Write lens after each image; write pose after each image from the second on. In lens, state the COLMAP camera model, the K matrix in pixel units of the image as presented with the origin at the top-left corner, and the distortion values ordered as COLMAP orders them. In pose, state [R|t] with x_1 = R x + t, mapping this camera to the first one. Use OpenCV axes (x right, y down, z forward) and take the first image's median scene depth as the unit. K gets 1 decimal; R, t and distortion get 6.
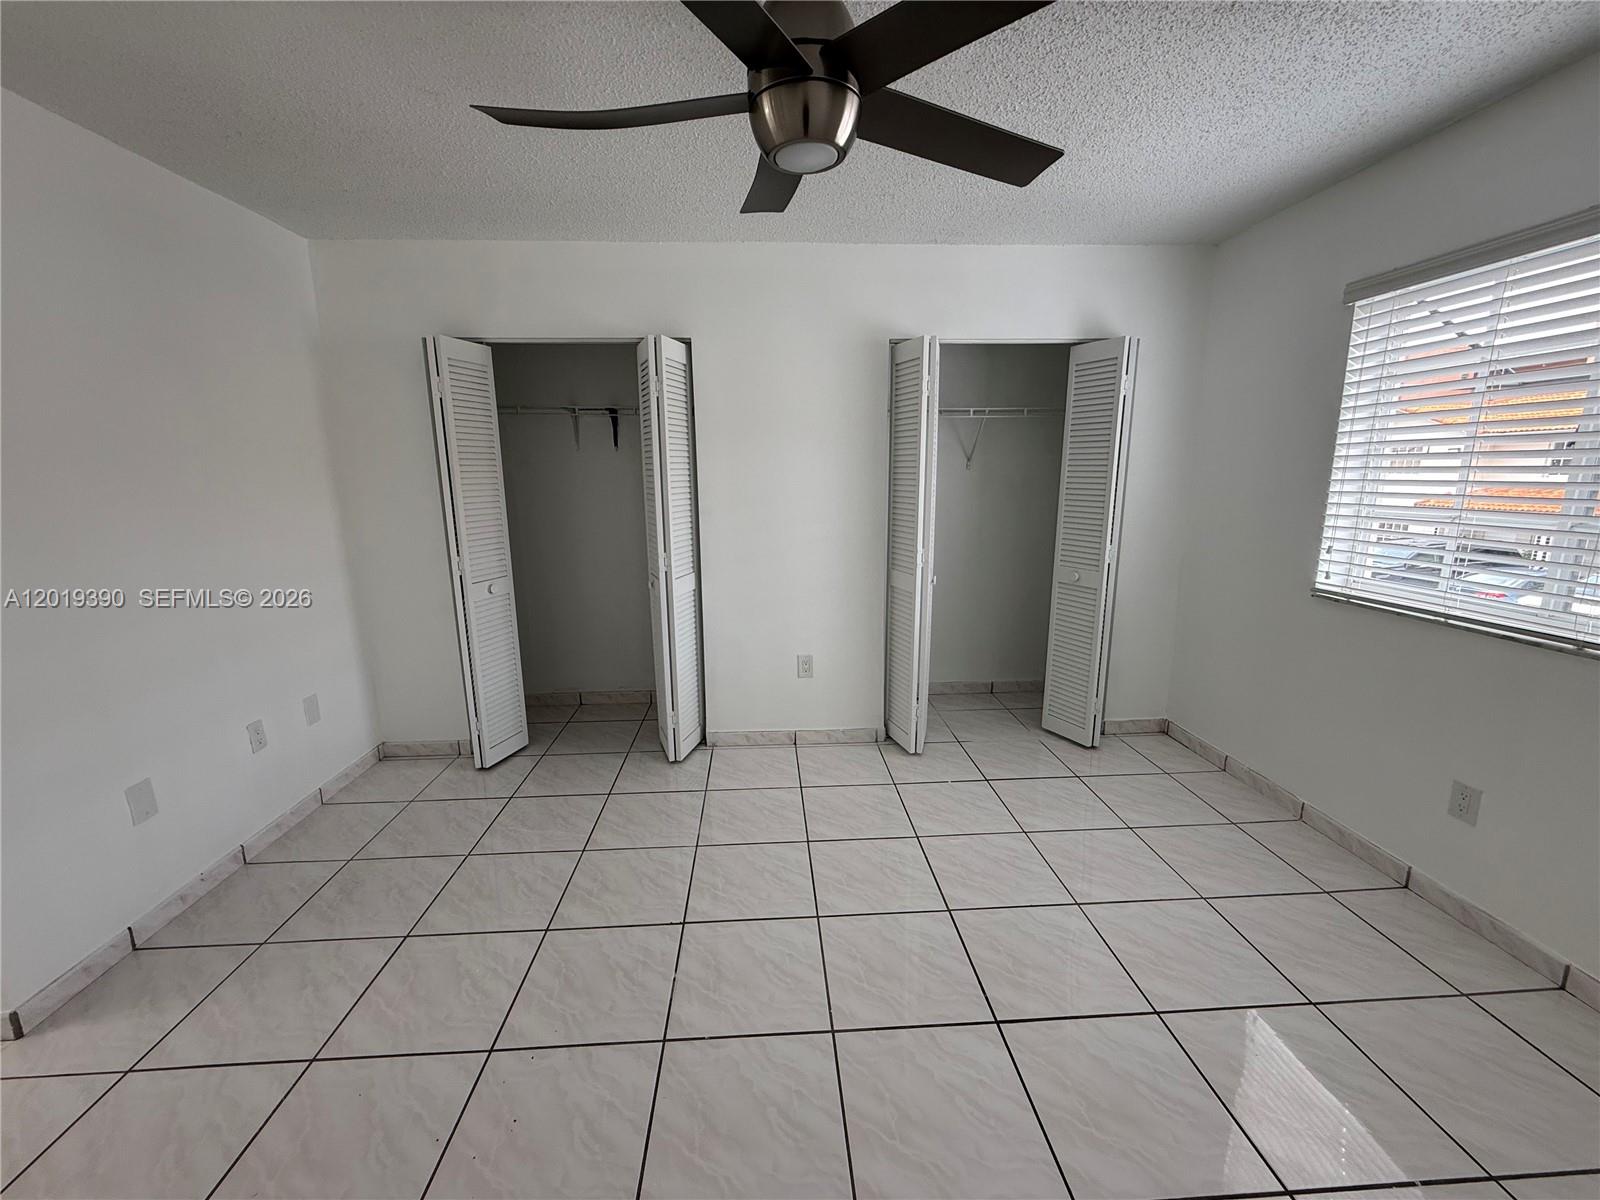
lens RADIAL K [[637.1, 0, 831.2], [0, 637.1, 597.1], [0, 0, 1]] dist [0.001497, -0.001837]
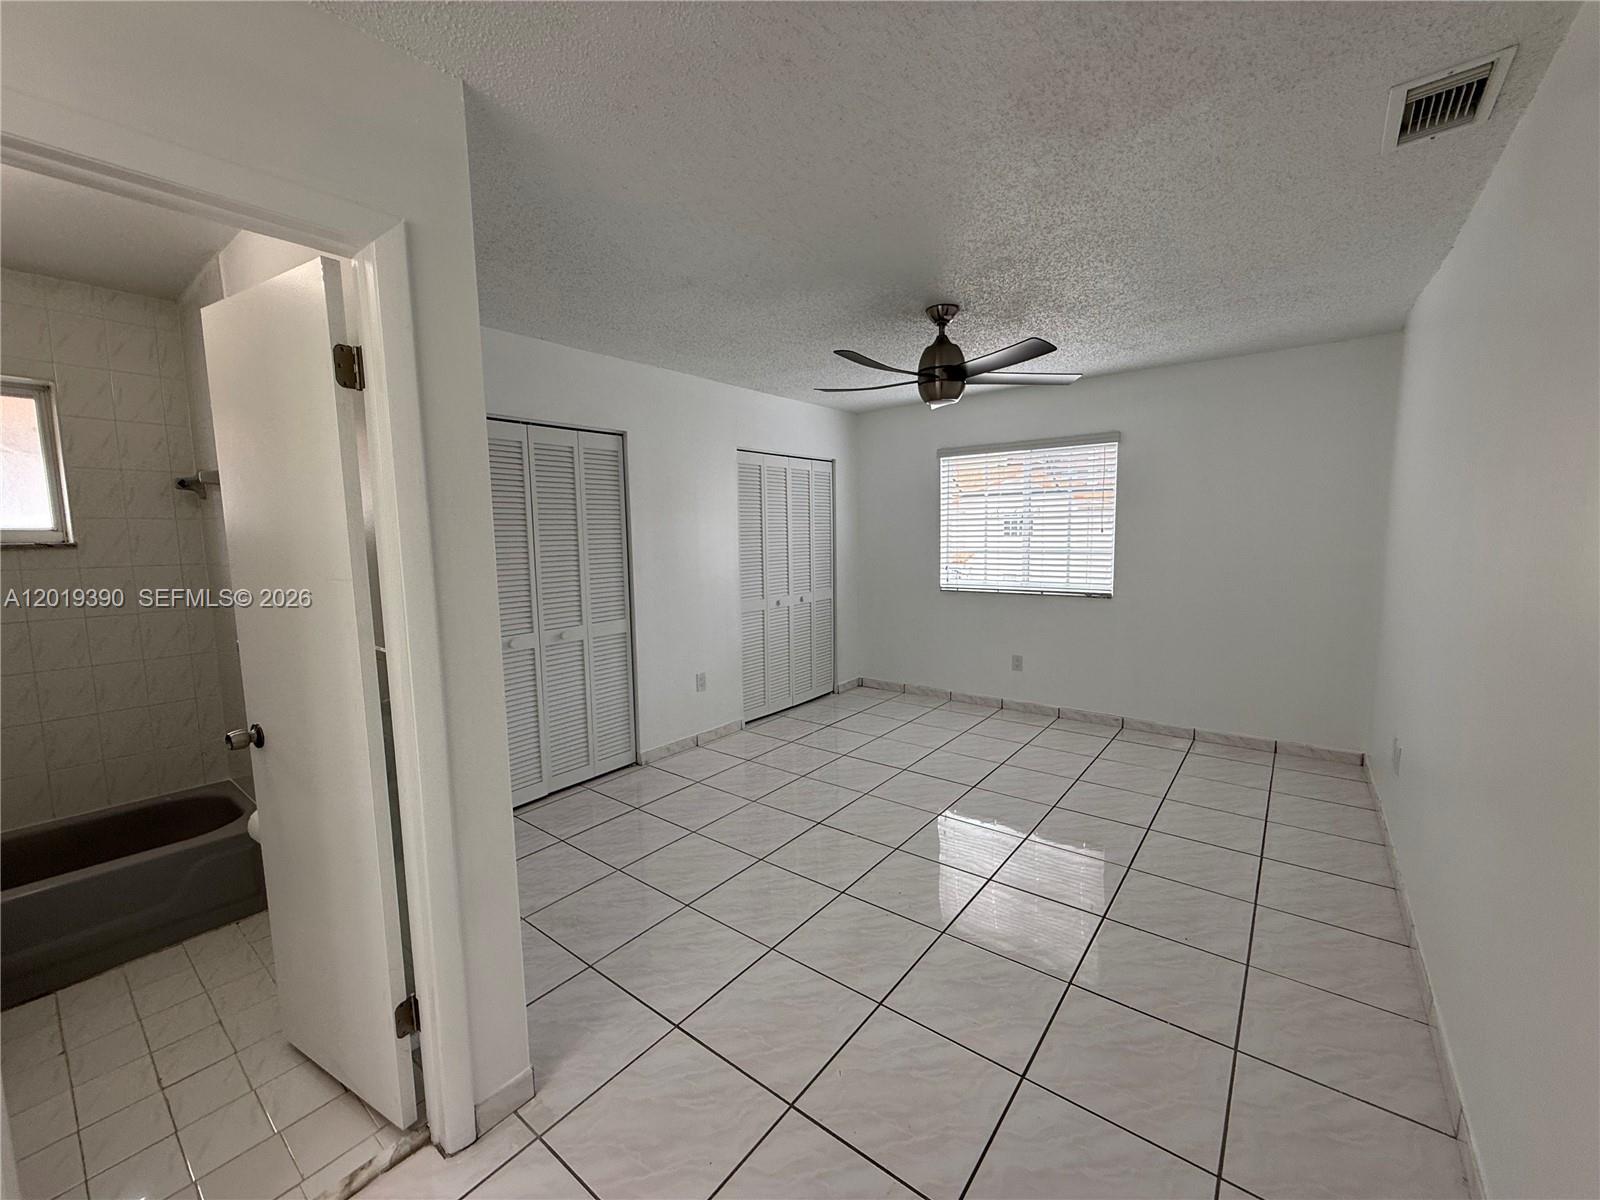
lens RADIAL K [[637.1, 0, 820.7], [0, 637.1, 577.5], [0, 0, 1]] dist [0.001497, -0.001837]
pose [[0.644274, -0.056885, 0.762676, -0.918273], [0.158447, 0.985522, -0.060343, 0.017155], [-0.748201, 0.159721, 0.643959, -0.053791]]
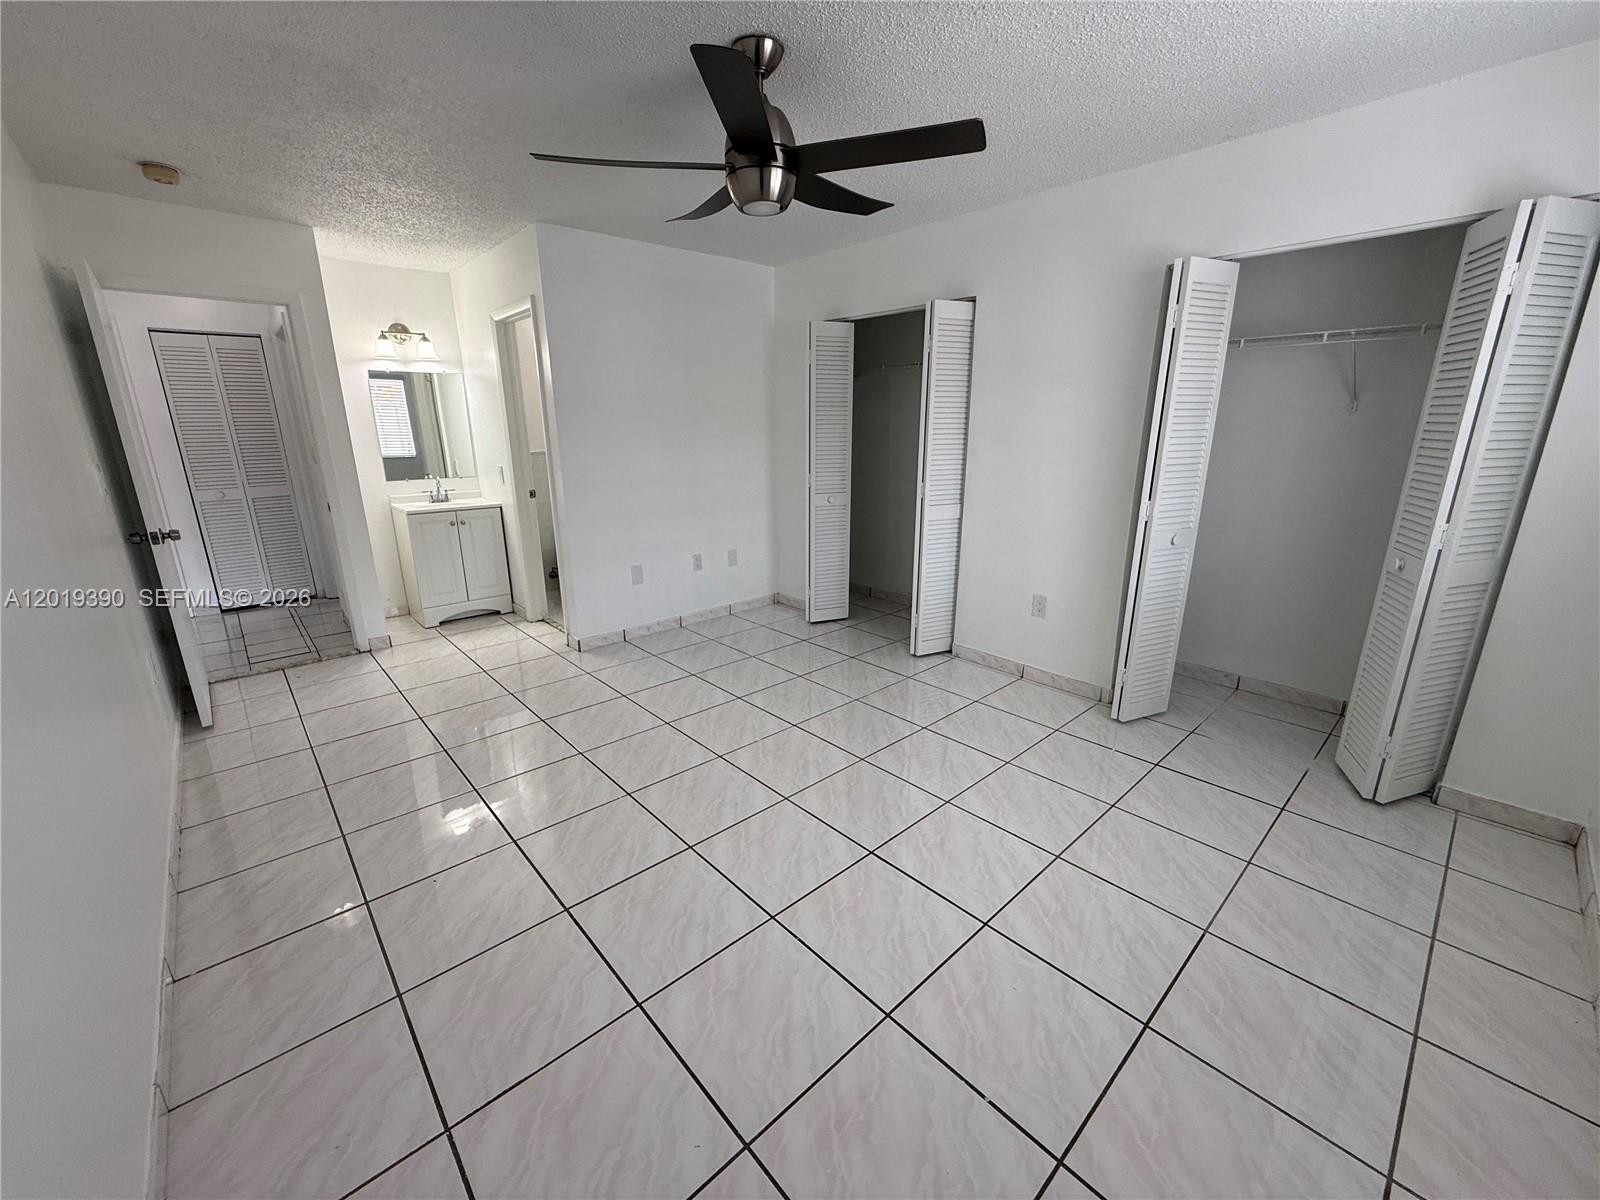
lens RADIAL K [[637.1, 0, 808.7], [0, 637.1, 613.5], [0, 0, 1]] dist [0.001497, -0.001837]
pose [[0.633161, 0.228284, -0.739590, 0.529607], [-0.145116, 0.973585, 0.176276, -0.011118], [0.760295, -0.004285, 0.649564, 0.030107]]
